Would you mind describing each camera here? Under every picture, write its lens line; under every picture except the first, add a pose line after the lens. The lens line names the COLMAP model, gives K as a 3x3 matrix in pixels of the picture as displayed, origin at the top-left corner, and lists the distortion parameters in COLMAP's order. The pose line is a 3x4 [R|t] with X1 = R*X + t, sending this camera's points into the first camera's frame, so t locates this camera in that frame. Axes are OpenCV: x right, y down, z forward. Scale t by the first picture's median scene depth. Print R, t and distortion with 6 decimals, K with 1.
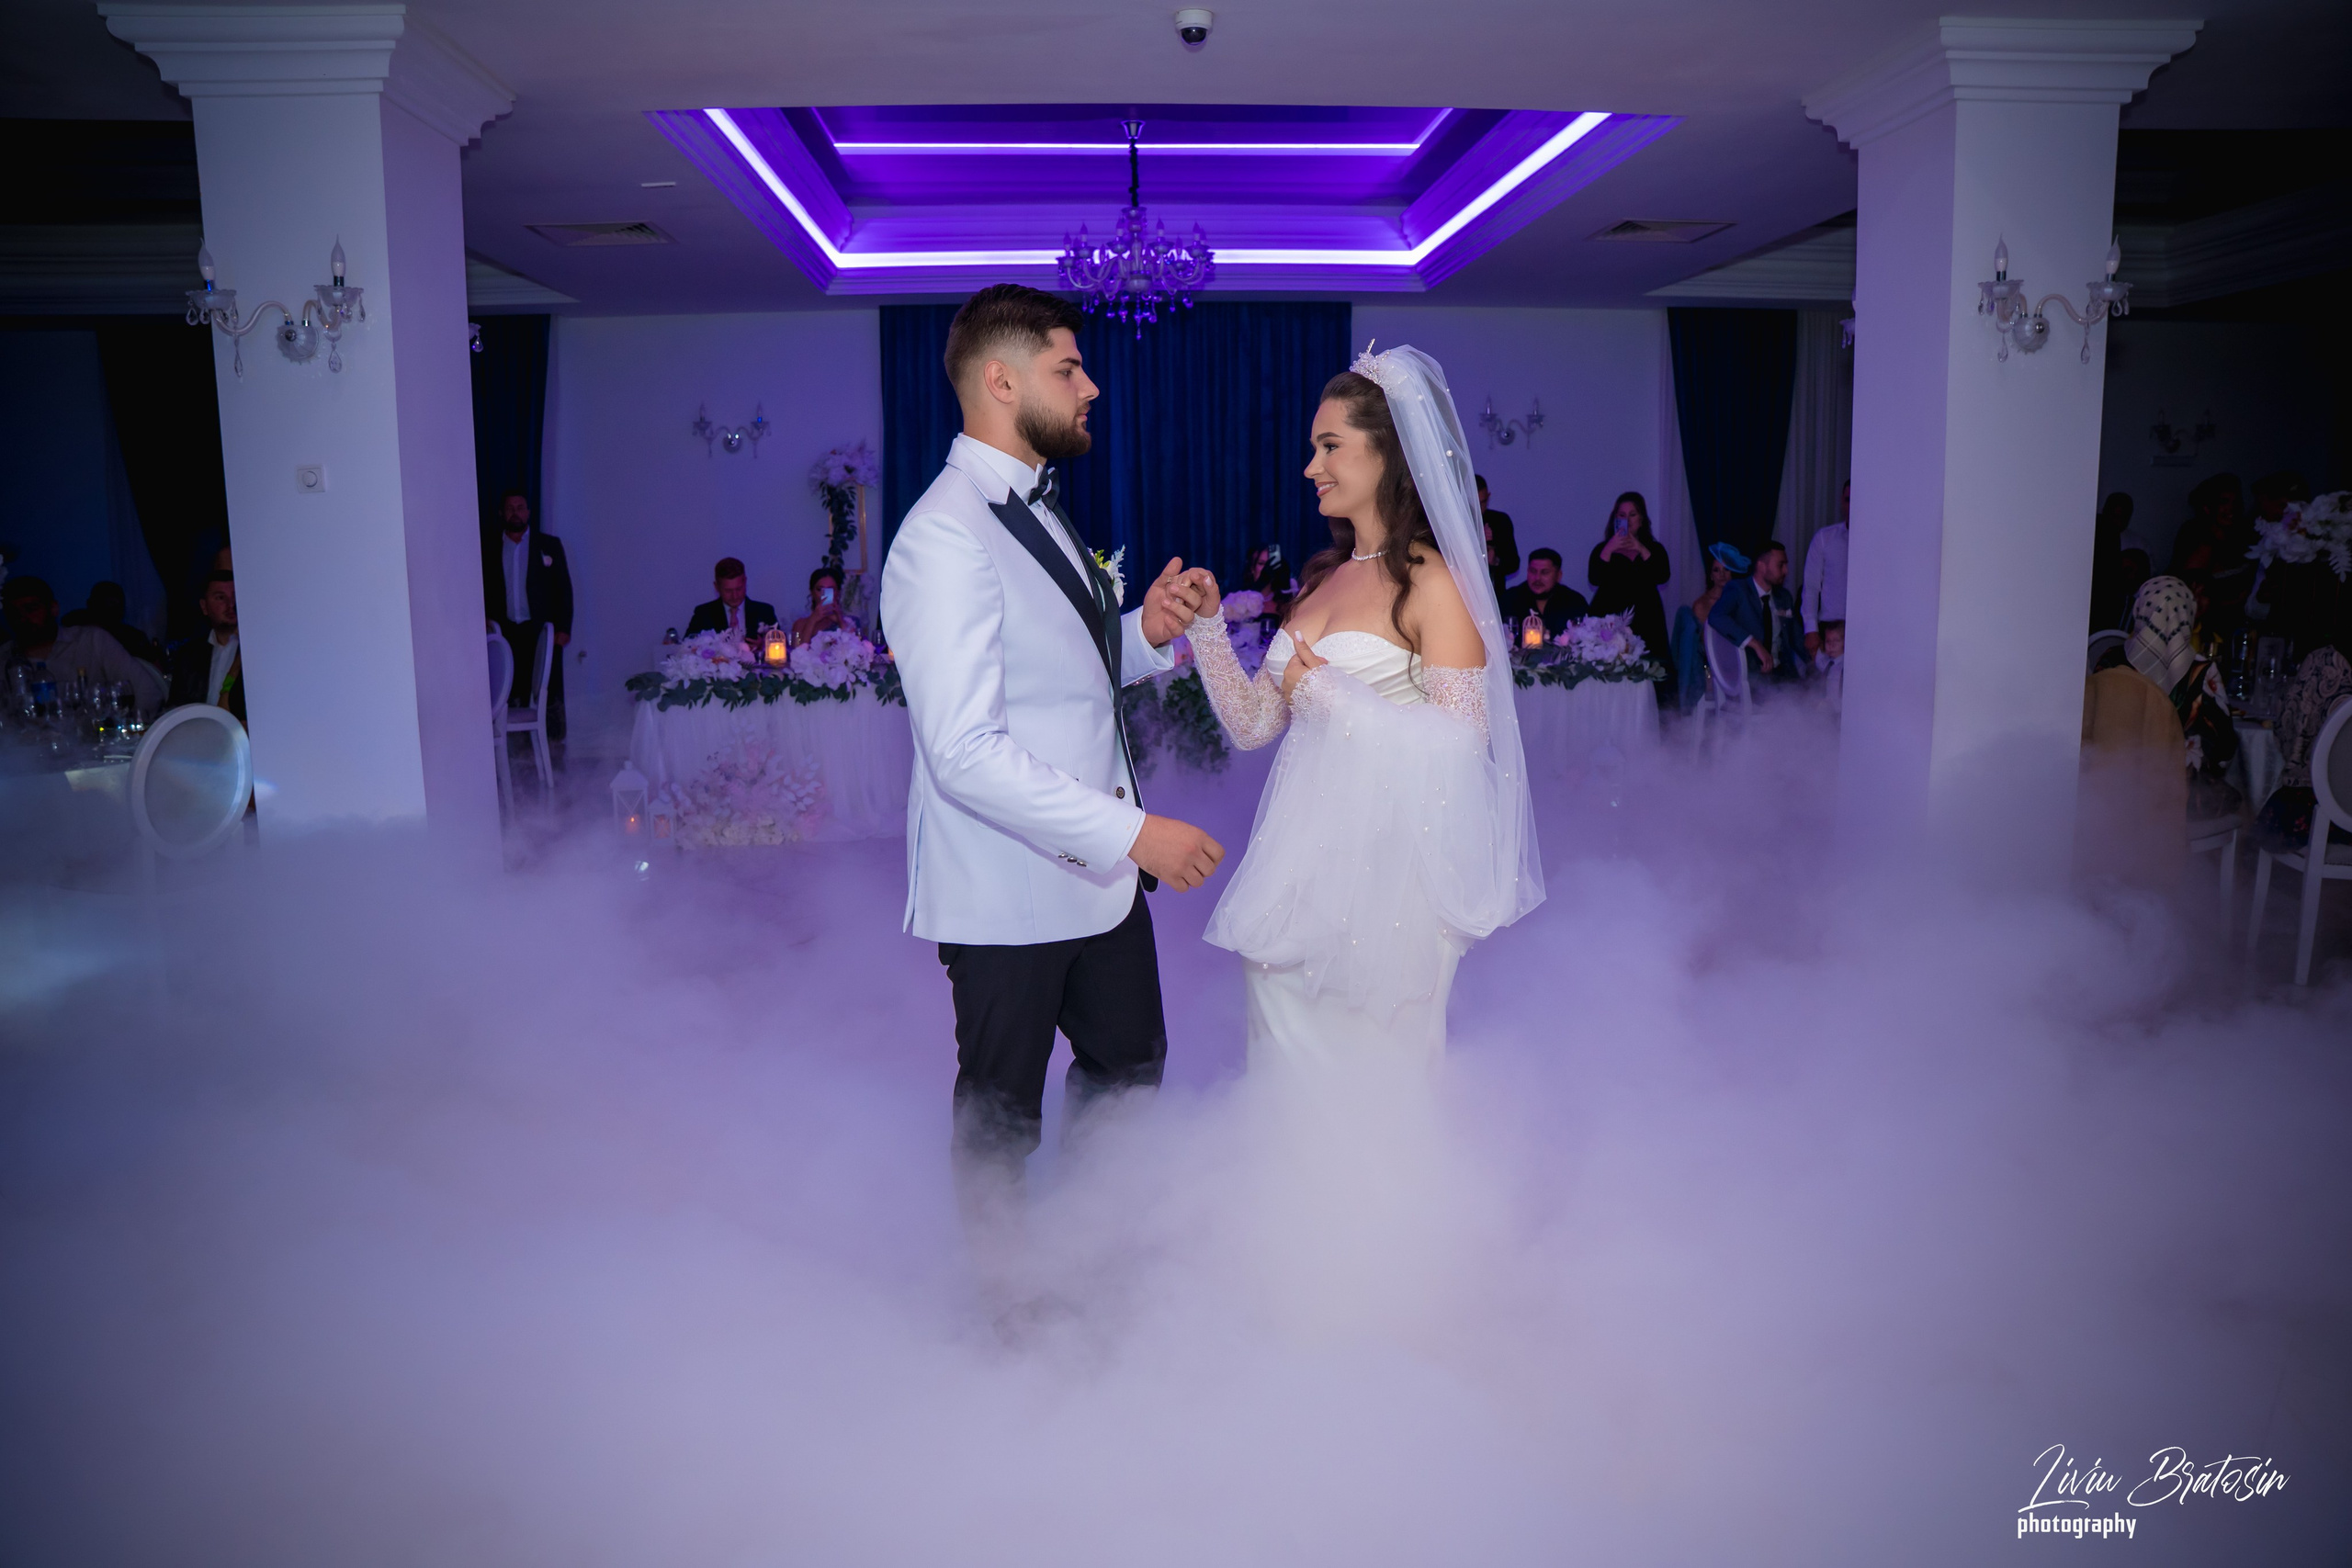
lens RADIAL K [[1630.7, 0, 1181.1], [0, 1630.7, 800.5], [0, 0, 1]] dist [-0.163966, 0.112725]
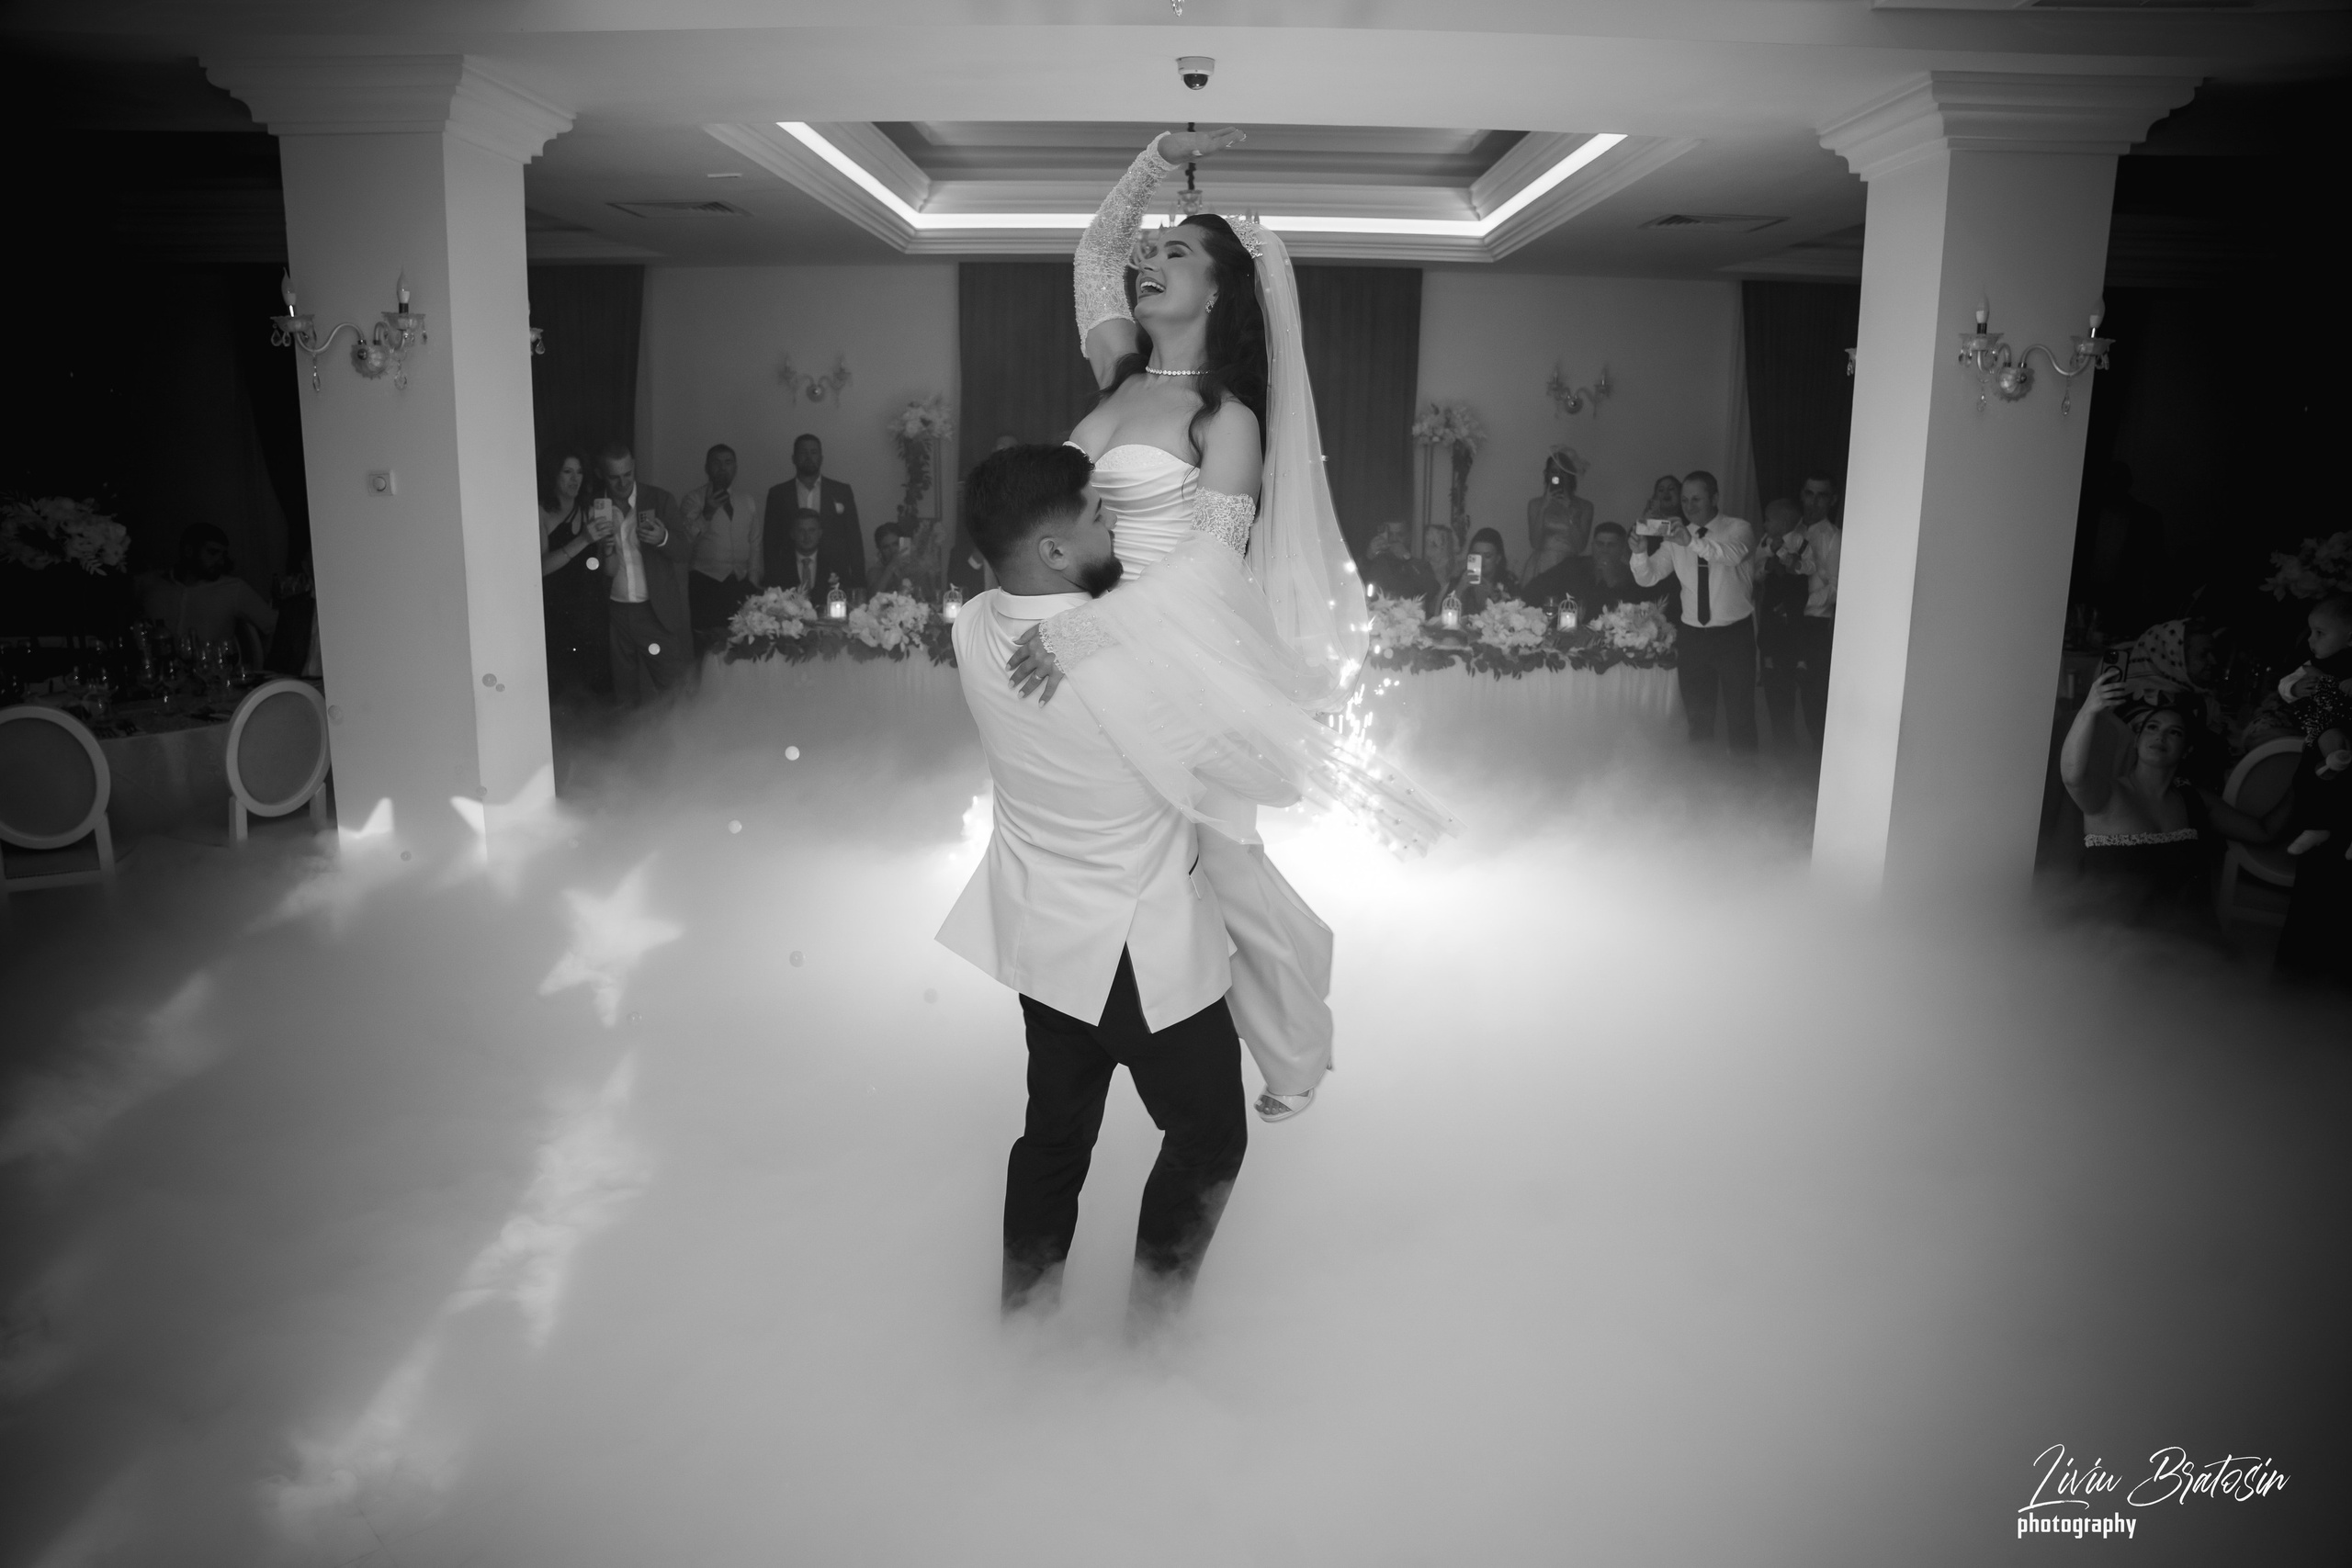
lens RADIAL K [[1630.7, 0, 1182.2], [0, 1630.7, 798.7], [0, 0, 1]] dist [-0.163966, 0.112725]
pose [[0.996426, 0.043658, -0.072312, 0.074946], [-0.039284, 0.997374, 0.060848, -0.057678], [0.074778, -0.057790, 0.995524, -0.056977]]
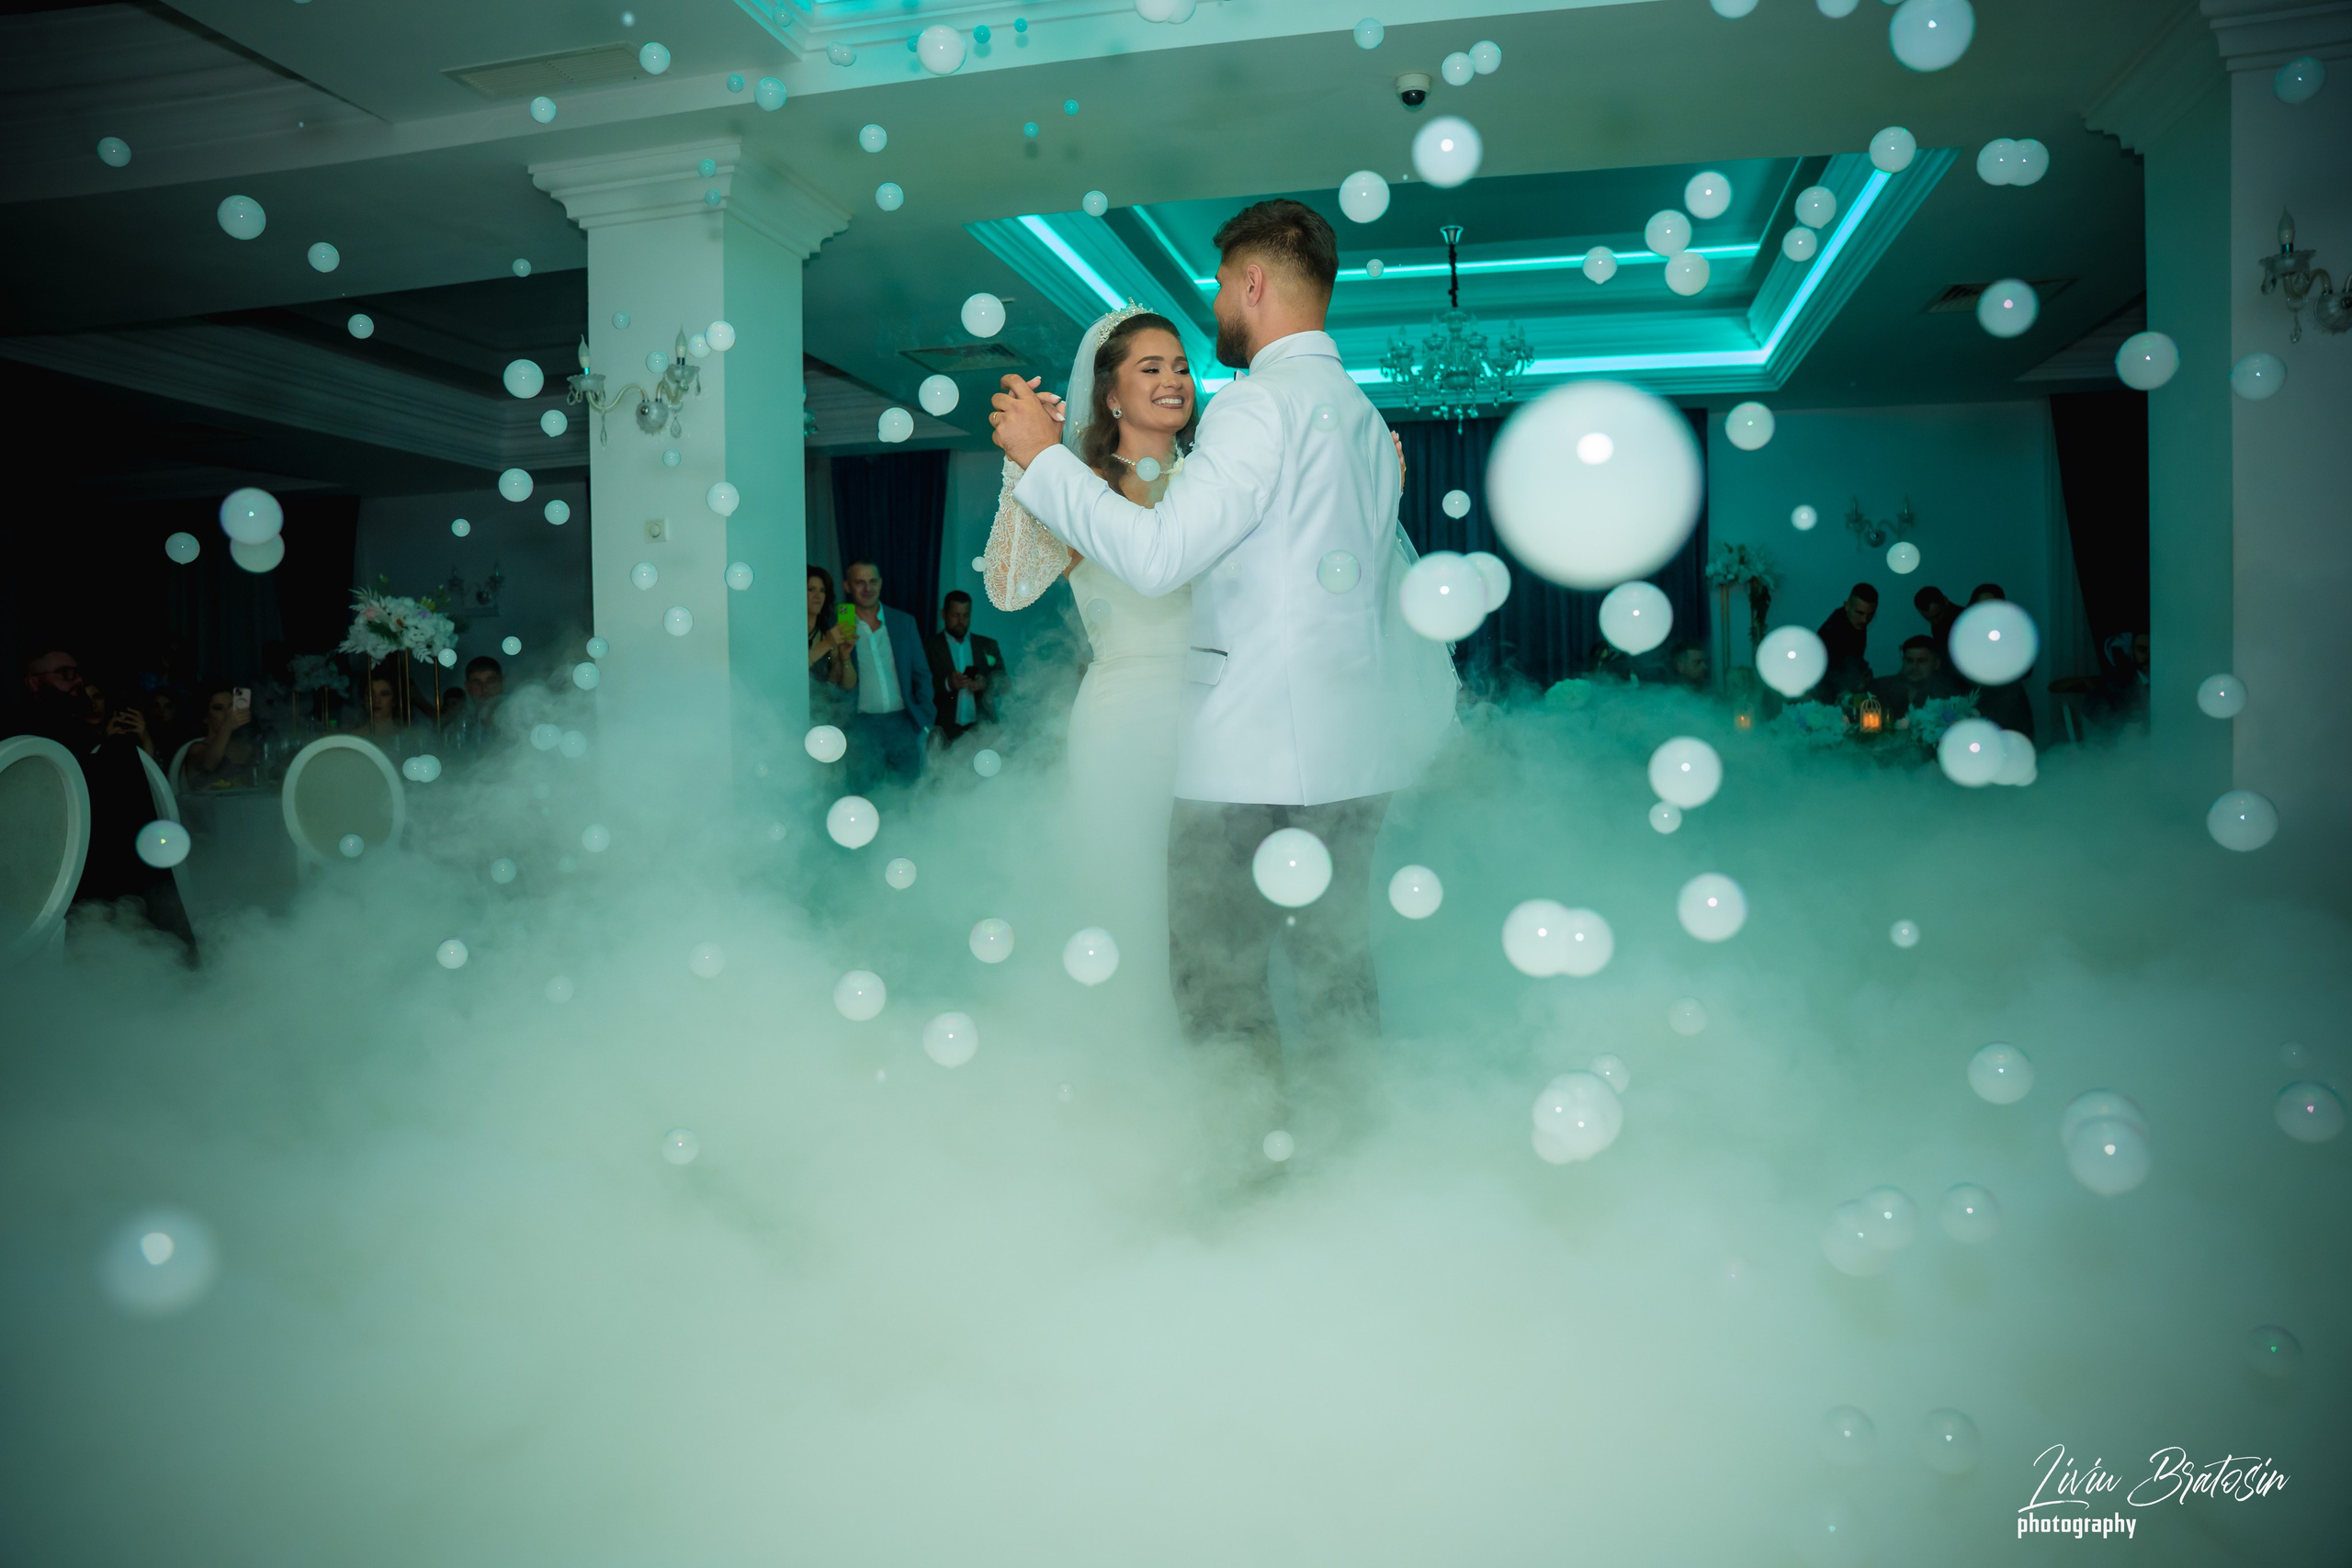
lens RADIAL K [[1630.7, 0, 1174.1], [0, 1630.7, 800.9], [0, 0, 1]] dist [-0.163966, 0.112725]
pose [[0.958556, 0.005093, -0.284857, 0.125612], [-0.036687, 0.993722, -0.105687, 0.085542], [0.282531, 0.111757, 0.952726, -0.012123]]
